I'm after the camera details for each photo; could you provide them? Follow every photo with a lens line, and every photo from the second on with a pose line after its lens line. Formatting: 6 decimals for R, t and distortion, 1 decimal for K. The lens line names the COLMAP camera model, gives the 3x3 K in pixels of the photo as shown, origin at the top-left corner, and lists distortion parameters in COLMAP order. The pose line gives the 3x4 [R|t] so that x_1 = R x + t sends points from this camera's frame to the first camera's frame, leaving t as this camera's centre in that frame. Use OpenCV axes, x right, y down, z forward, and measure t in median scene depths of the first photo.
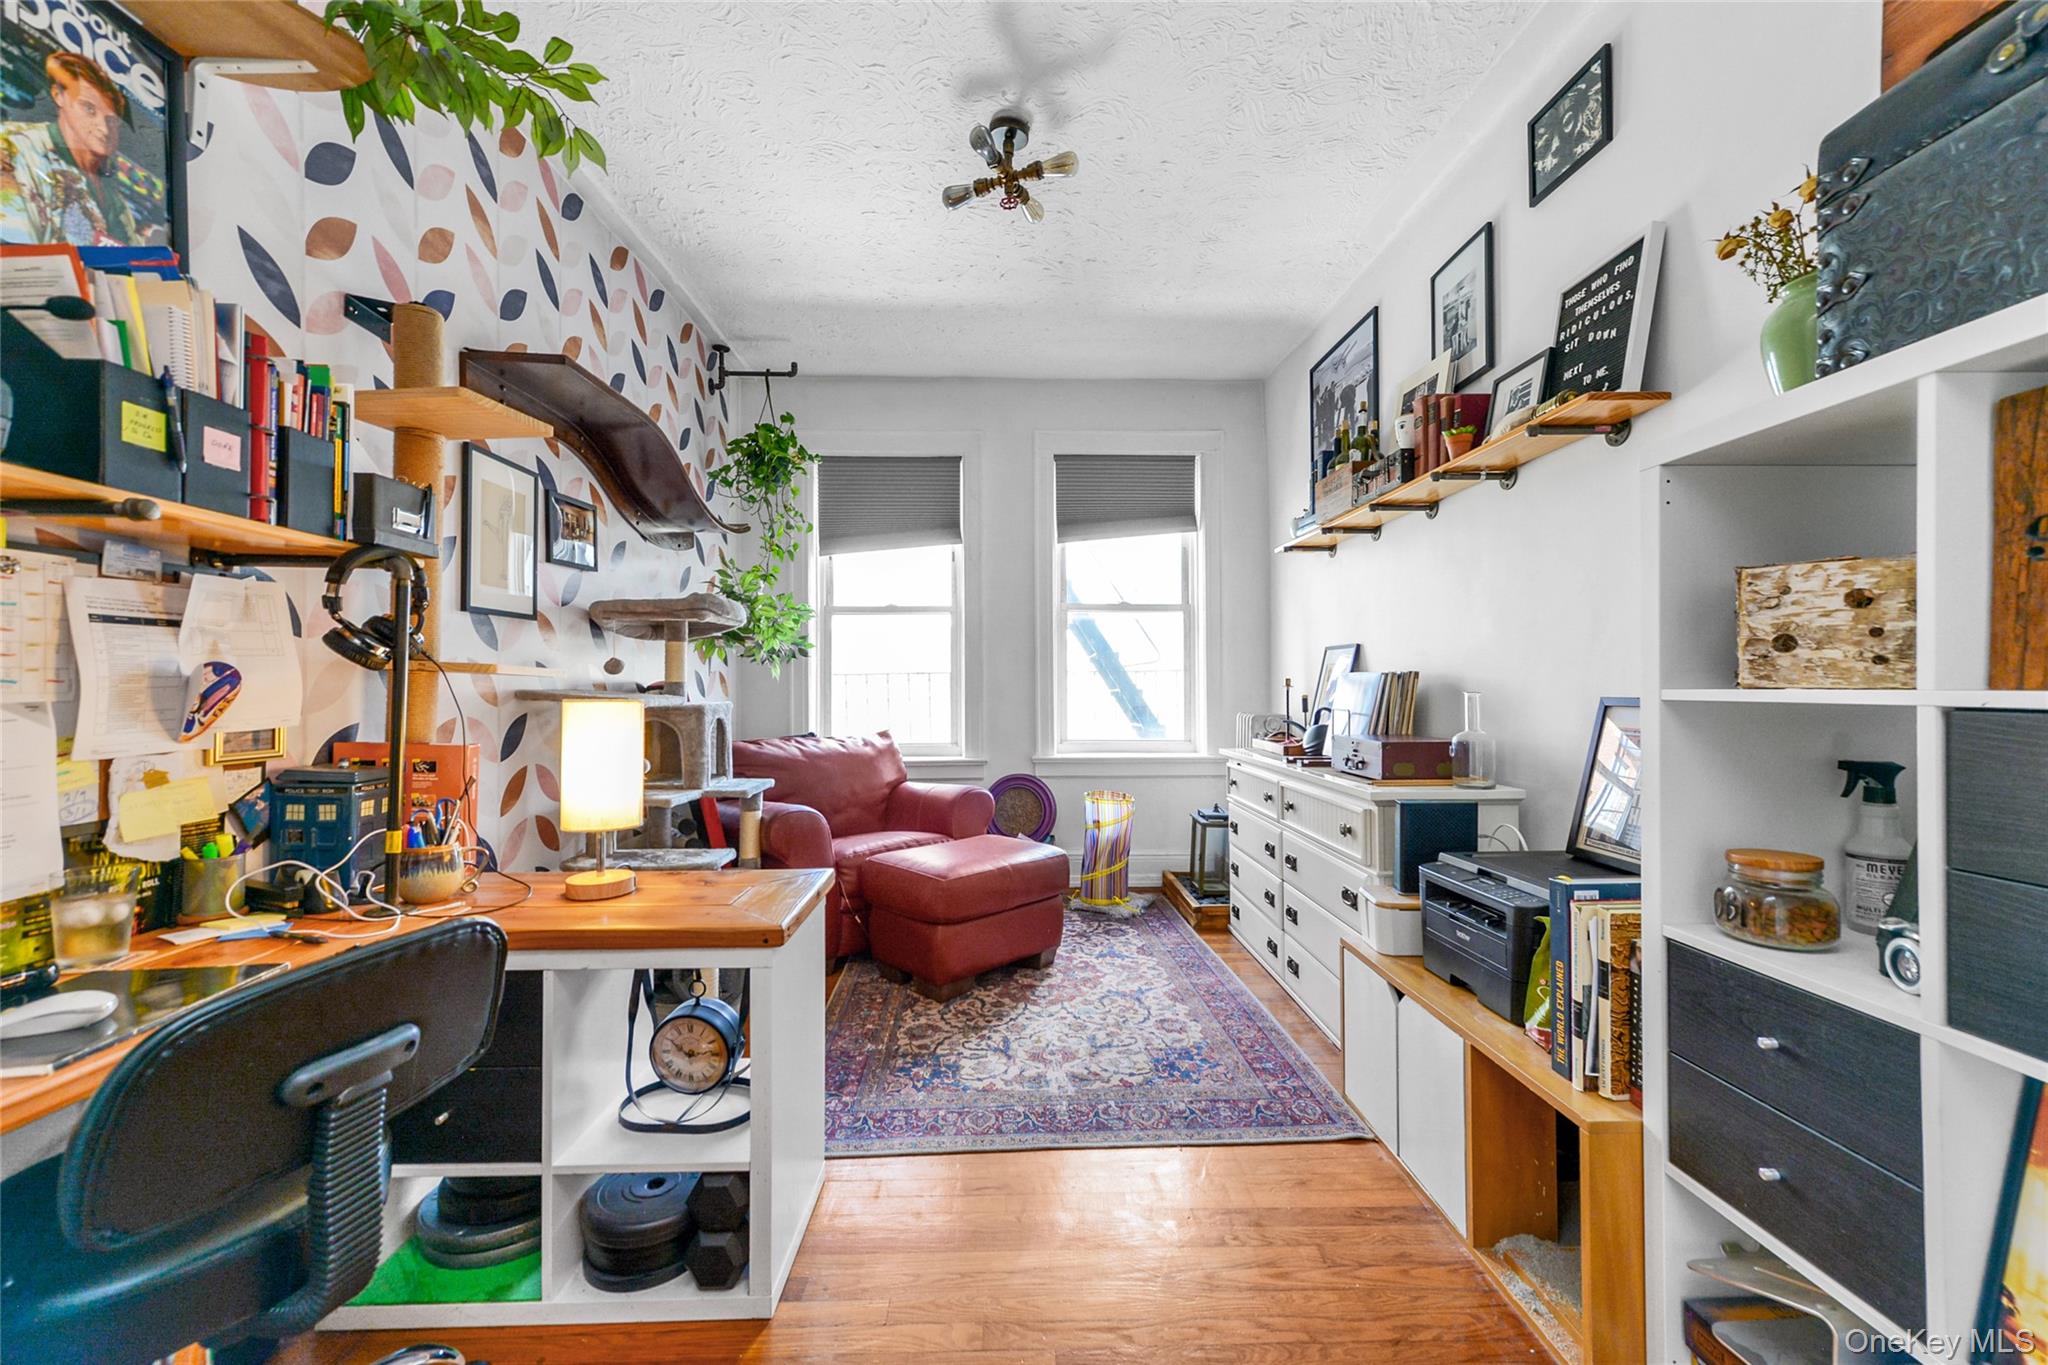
lens RADIAL K [[806.5, 0, 1032.8], [0, 806.5, 683.7], [0, 0, 1]] dist [0.014987, -0.000122]
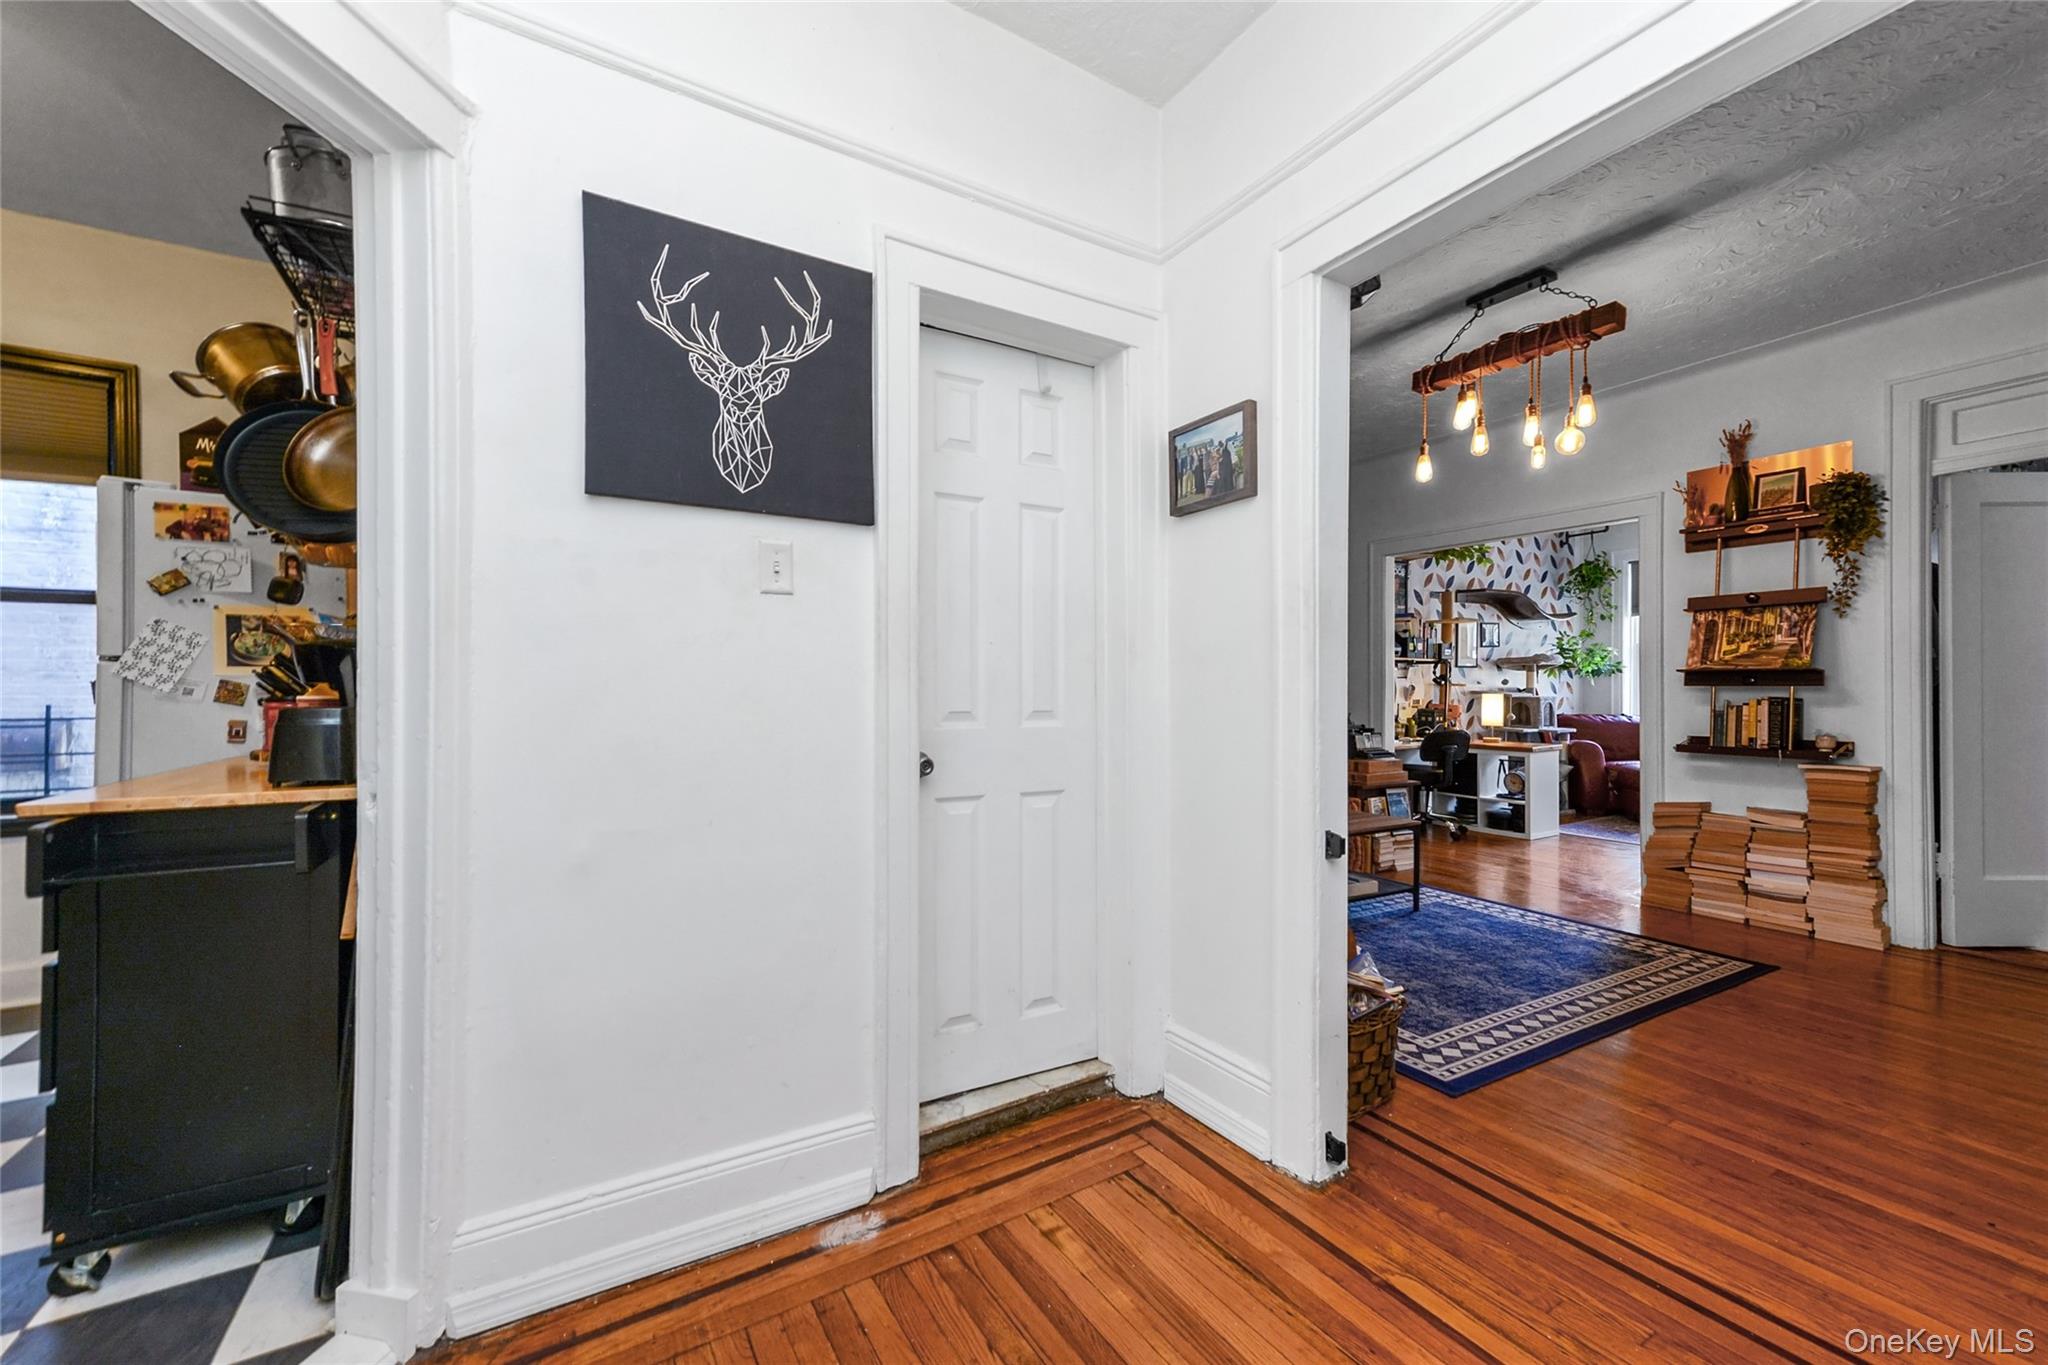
lens RADIAL K [[806.5, 0, 1029.8], [0, 806.5, 687.9], [0, 0, 1]] dist [0.014987, -0.000122]
pose [[0.487145, 0.003765, -0.873313, 1.371573], [0.003135, 0.999977, 0.006059, -0.029288], [0.873315, -0.005690, 0.487122, -2.180131]]
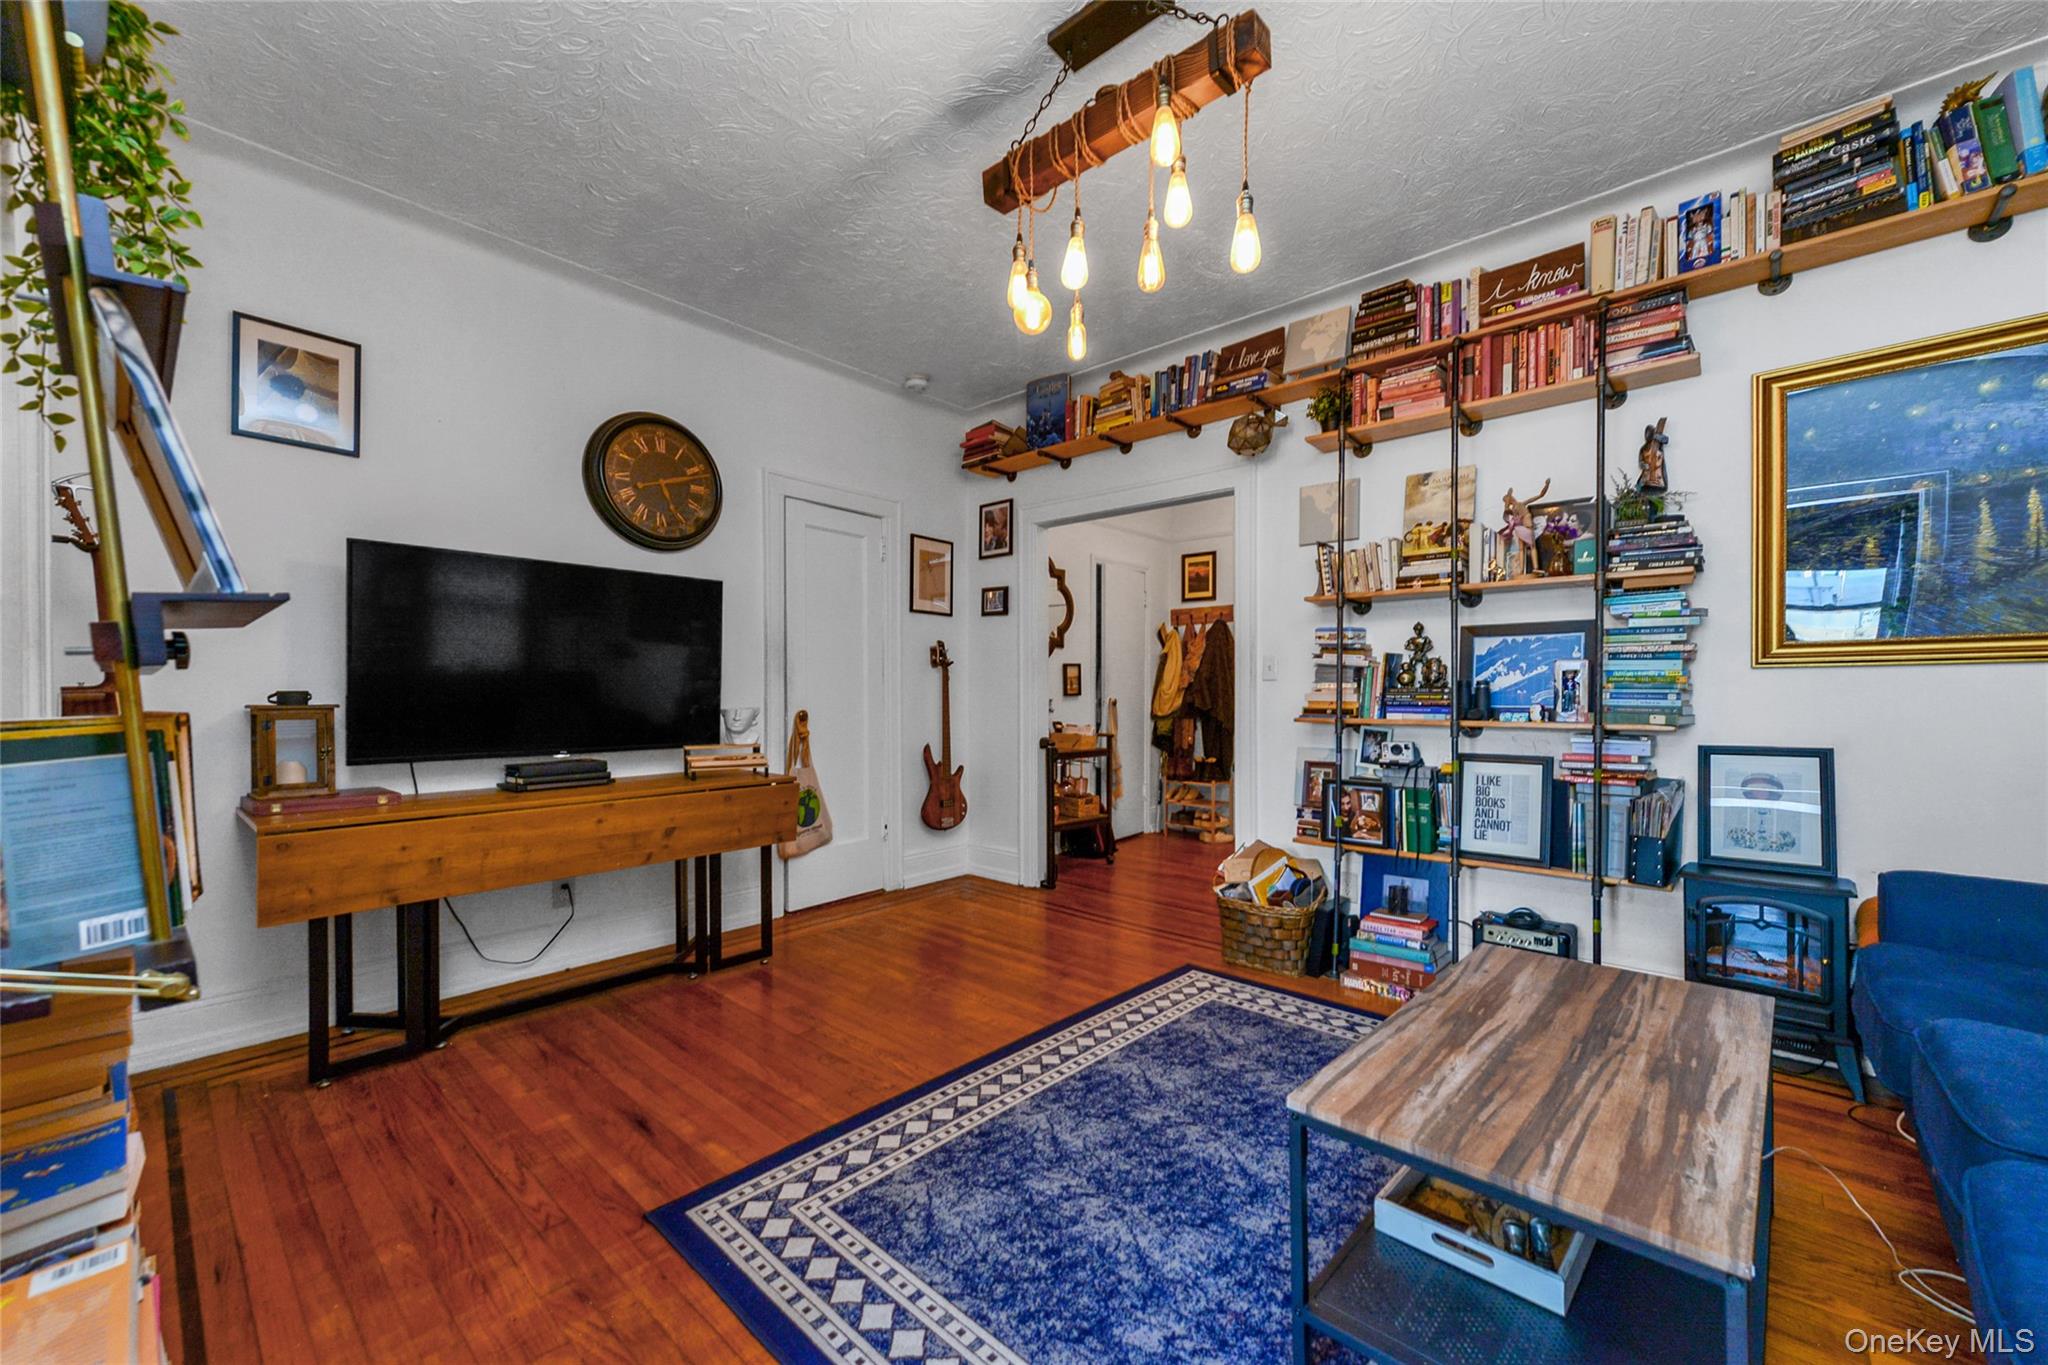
lens RADIAL K [[806.5, 0, 1035.1], [0, 806.5, 695.5], [0, 0, 1]] dist [0.014987, -0.000122]
pose [[-0.725489, 0.004913, 0.688216, -0.107092], [-0.000578, 0.999970, -0.007748, 0.000021], [-0.688234, -0.006019, -0.725464, 0.094578]]
